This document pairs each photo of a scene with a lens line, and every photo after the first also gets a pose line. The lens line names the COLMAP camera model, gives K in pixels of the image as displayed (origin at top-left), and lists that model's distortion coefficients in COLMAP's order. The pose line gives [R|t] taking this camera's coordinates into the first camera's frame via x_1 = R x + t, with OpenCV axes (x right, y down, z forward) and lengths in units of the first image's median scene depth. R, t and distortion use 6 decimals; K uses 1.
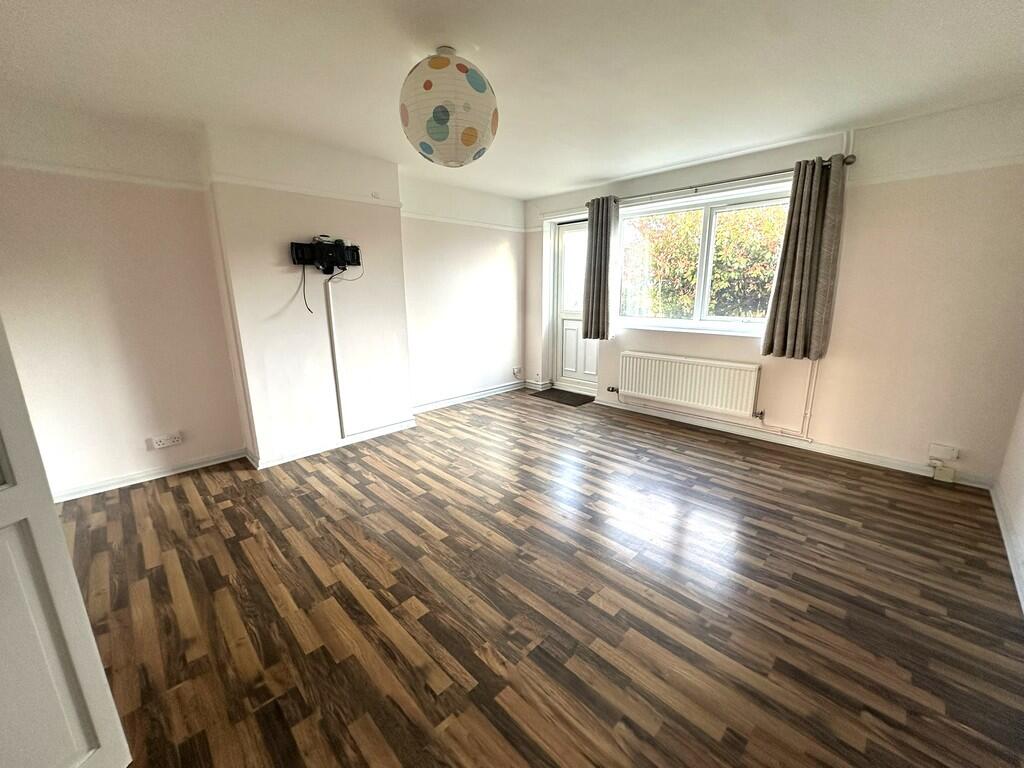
lens RADIAL K [[409.9, 0, 512.3], [0, 409.9, 382.8], [0, 0, 1]] dist [0.000173, 0.000000]
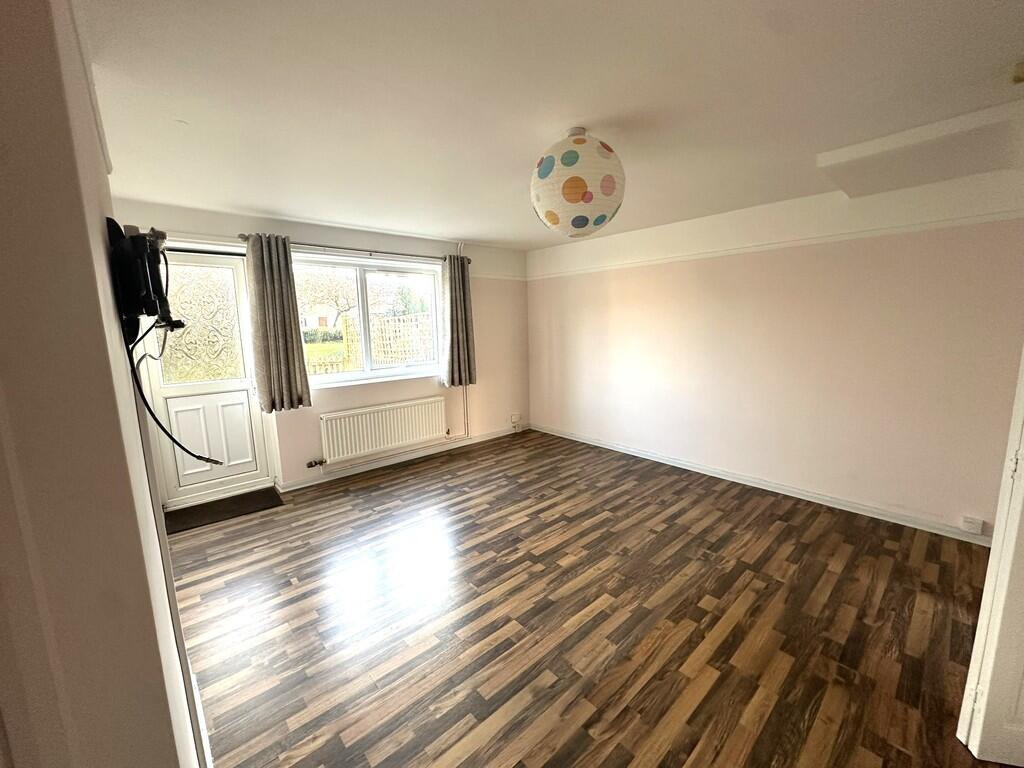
lens RADIAL K [[409.9, 0, 512.5], [0, 409.9, 384.0], [0, 0, 1]] dist [0.000173, 0.000000]
pose [[0.050169, -0.142312, 0.988550, -0.907420], [0.240027, 0.962505, 0.126381, -0.251279], [-0.969469, 0.230938, 0.082446, 0.857240]]
